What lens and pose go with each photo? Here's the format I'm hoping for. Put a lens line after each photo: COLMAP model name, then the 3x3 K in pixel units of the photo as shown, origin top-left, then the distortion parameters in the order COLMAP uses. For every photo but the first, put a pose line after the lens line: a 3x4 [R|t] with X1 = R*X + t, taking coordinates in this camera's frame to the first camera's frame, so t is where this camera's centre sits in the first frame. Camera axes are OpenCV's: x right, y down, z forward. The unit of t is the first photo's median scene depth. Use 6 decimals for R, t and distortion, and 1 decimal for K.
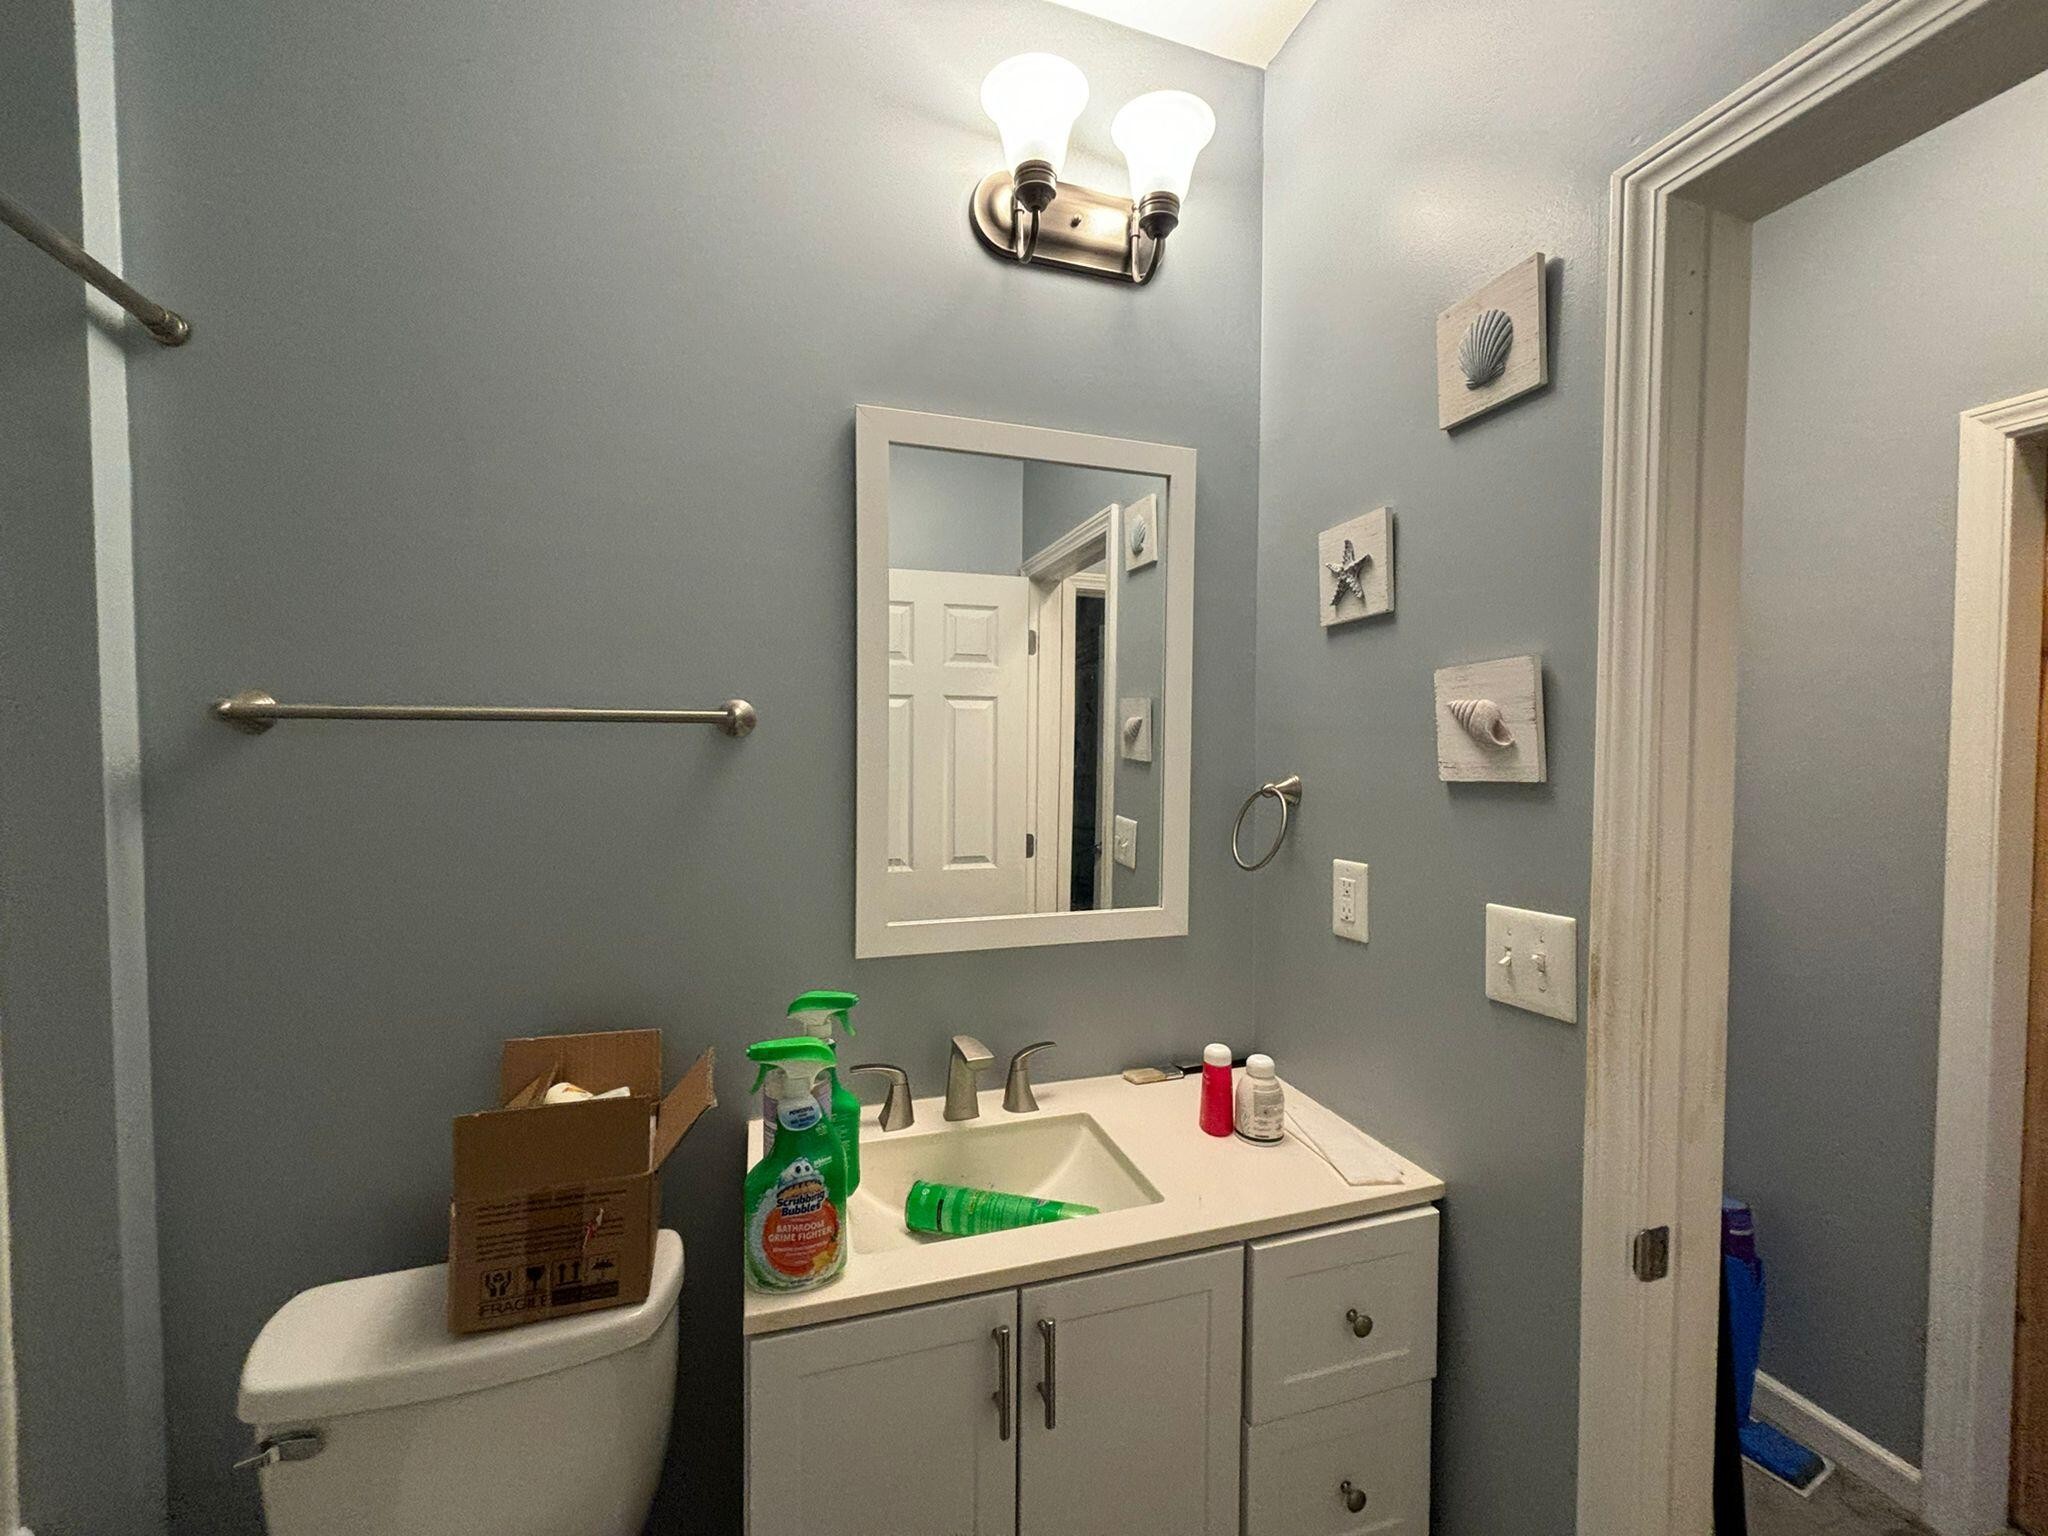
lens RADIAL K [[823.9, 0, 1026.0], [0, 823.9, 767.2], [0, 0, 1]] dist [-0.000249, -0.000944]
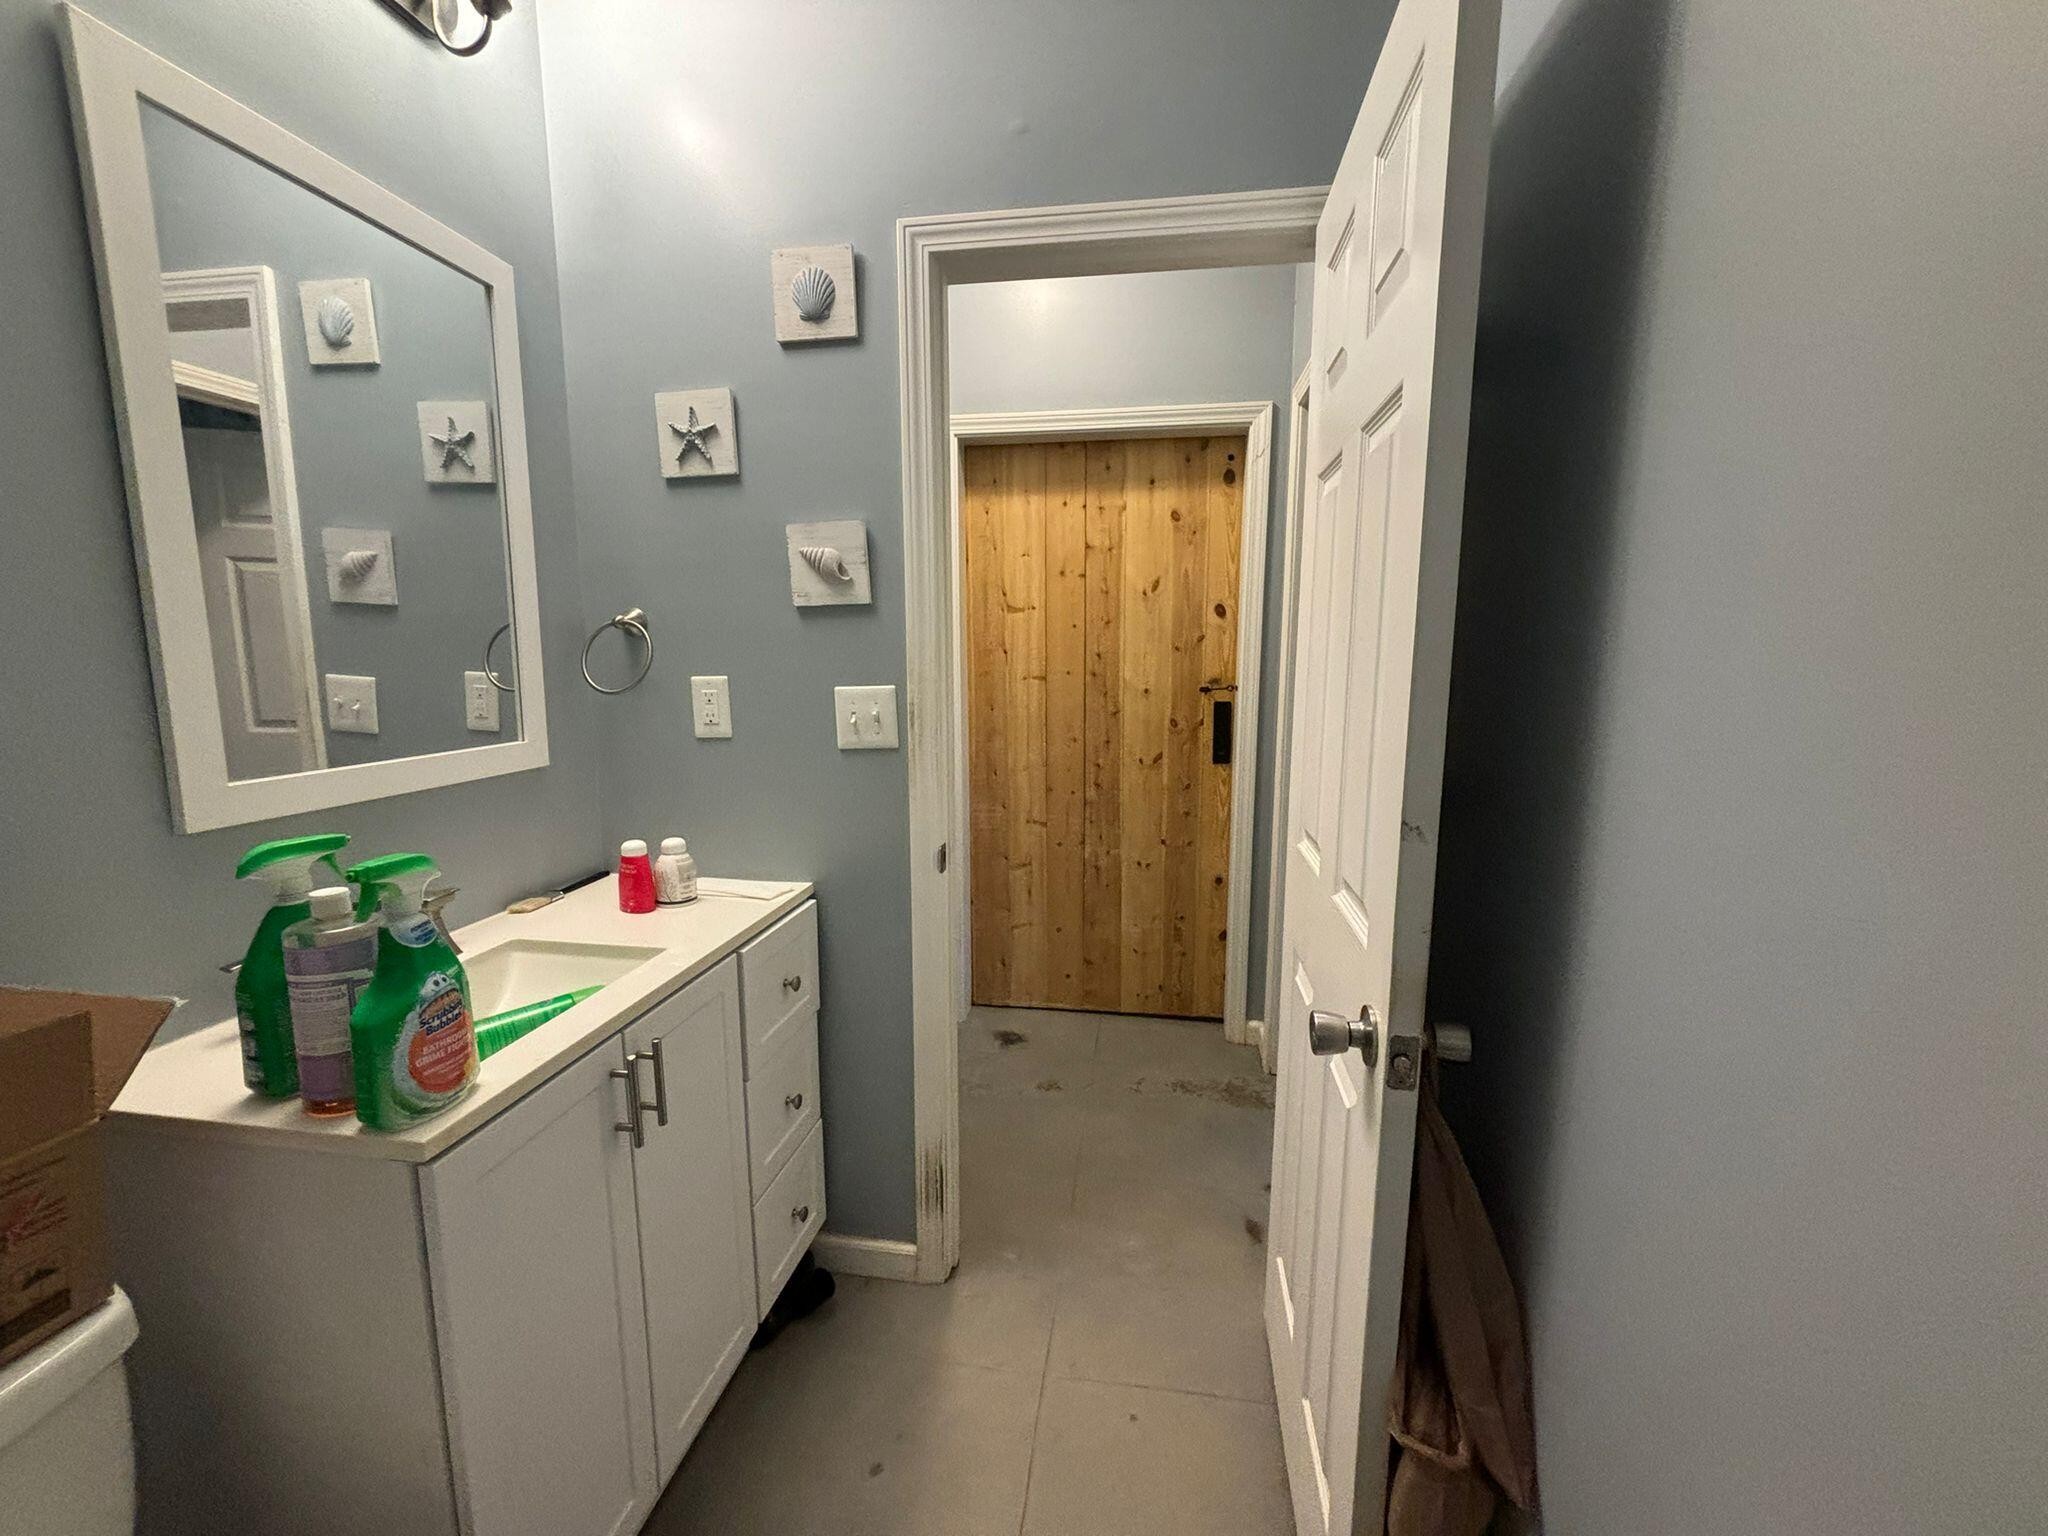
lens RADIAL K [[823.9, 0, 1026.0], [0, 823.9, 767.2], [0, 0, 1]] dist [-0.000249, -0.000944]
pose [[0.447689, -0.129031, 0.884831, -0.627421], [0.022183, 0.990832, 0.133265, 0.115552], [-0.893914, -0.040033, 0.446447, 0.007104]]
